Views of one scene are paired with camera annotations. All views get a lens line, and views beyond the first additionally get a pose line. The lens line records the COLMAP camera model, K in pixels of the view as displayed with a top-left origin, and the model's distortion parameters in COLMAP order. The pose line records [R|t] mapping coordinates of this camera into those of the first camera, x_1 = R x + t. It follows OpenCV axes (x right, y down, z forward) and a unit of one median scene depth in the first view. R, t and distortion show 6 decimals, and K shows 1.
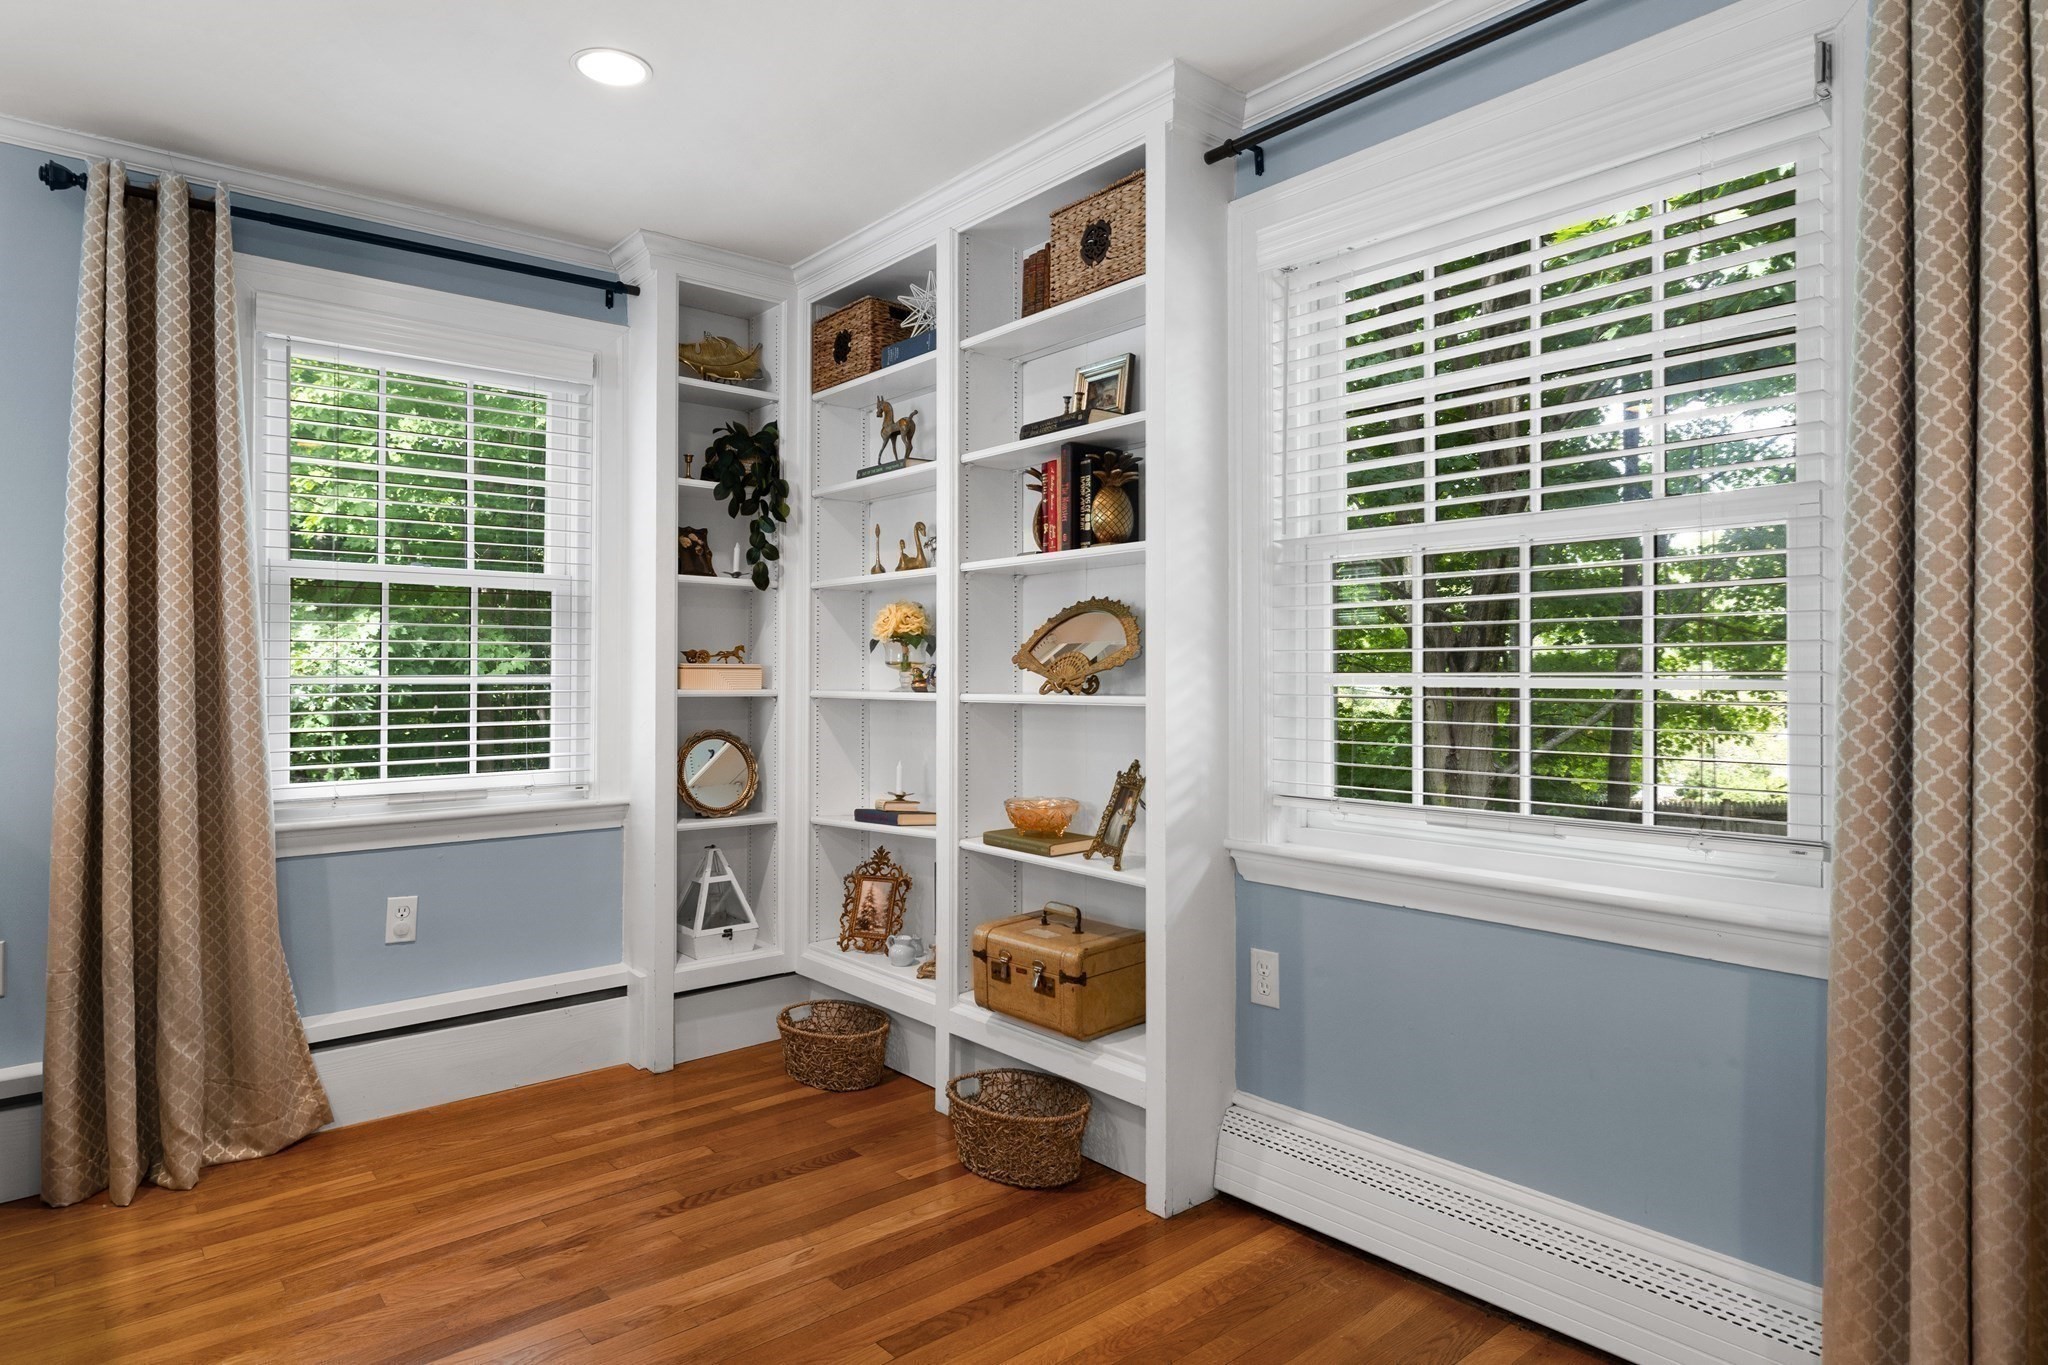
lens RADIAL K [[1154.9, 0, 1022.3], [0, 1154.9, 676.0], [0, 0, 1]] dist [0.006145, -0.006013]
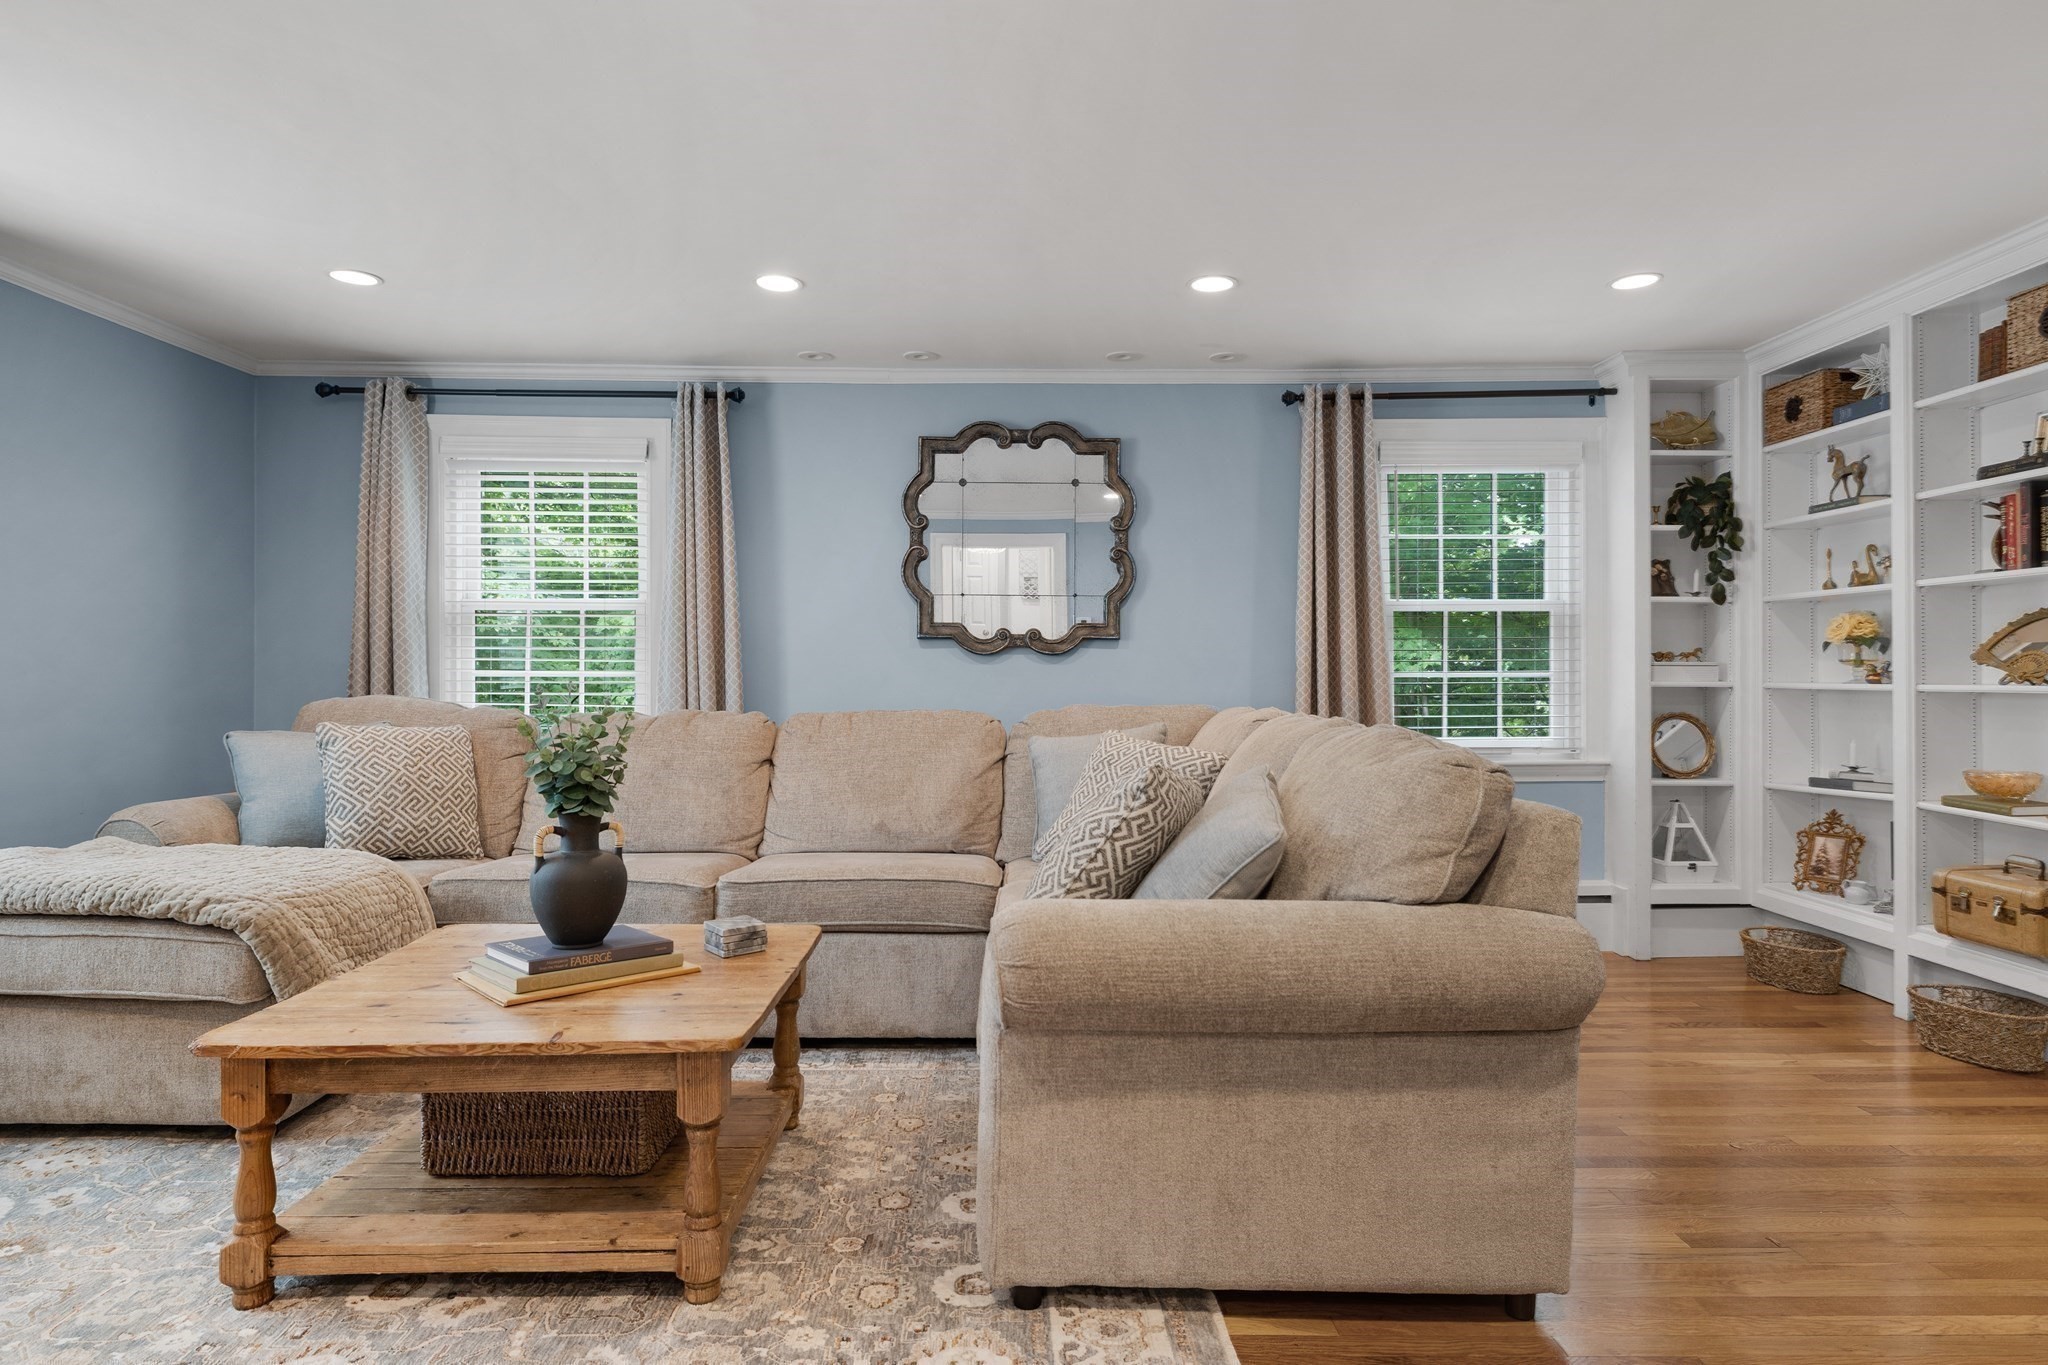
lens RADIAL K [[1154.9, 0, 1016.6], [0, 1154.9, 665.0], [0, 0, 1]] dist [0.006145, -0.006013]
pose [[0.765448, -0.006446, -0.643465, 0.005329], [0.002113, 0.999970, -0.007504, 0.001149], [0.643494, 0.004384, 0.765438, -0.524727]]
